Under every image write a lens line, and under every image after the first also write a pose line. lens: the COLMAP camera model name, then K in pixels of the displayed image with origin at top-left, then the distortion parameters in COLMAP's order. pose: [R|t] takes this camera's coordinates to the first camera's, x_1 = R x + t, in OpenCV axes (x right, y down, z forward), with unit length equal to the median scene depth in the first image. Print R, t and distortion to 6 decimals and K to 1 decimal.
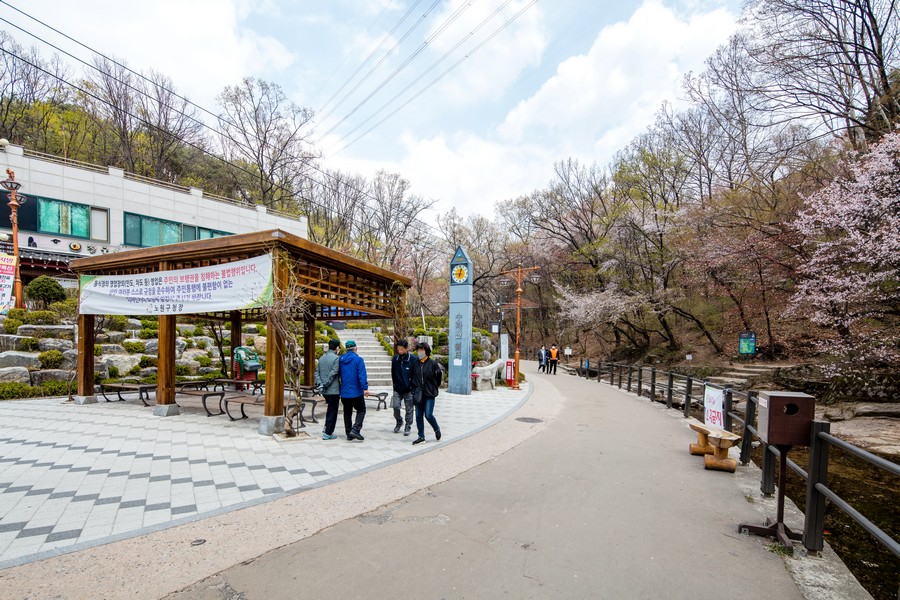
lens RADIAL K [[439.7, 0, 449.5], [0, 439.7, 349.1], [0, 0, 1]] dist [-0.000528, -0.000296]
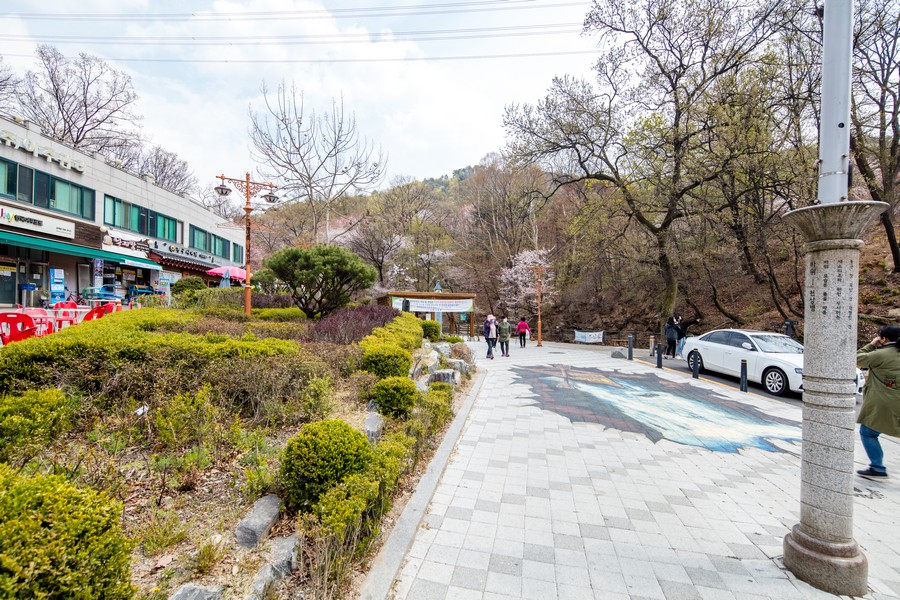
lens RADIAL K [[434.7, 0, 451.9], [0, 434.7, 319.7], [0, 0, 1]] dist [0.001457, 0.000331]
pose [[0.687931, -0.004700, 0.725761, -1.223315], [-0.002082, 0.999962, 0.008450, -0.016129], [-0.725773, -0.007324, 0.687895, -0.609663]]
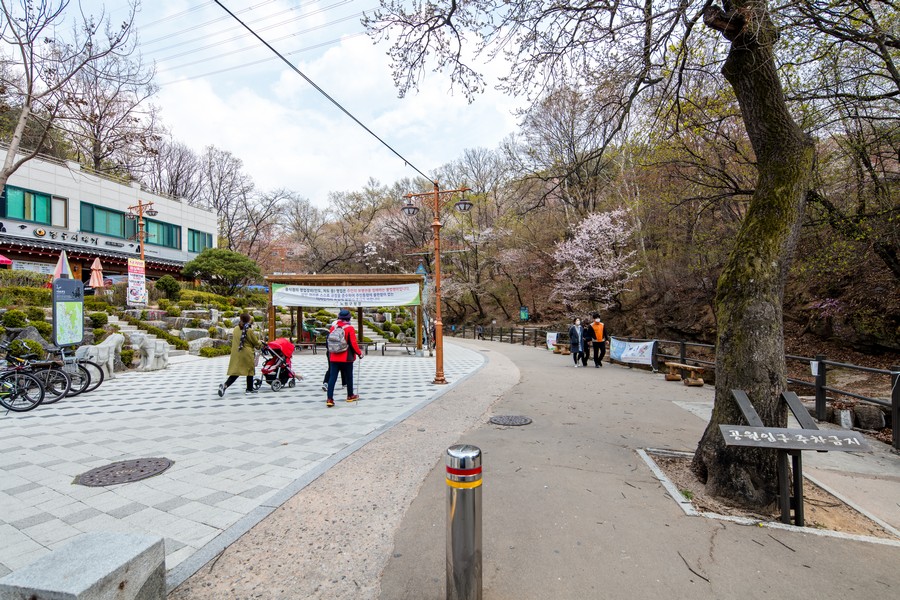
lens RADIAL K [[434.7, 0, 451.9], [0, 434.7, 319.7], [0, 0, 1]] dist [0.001457, 0.000331]
pose [[0.879182, -0.018866, 0.476112, -0.461537], [0.016356, 0.999822, 0.009417, -0.009774], [-0.476205, -0.000492, 0.879334, -0.426351]]
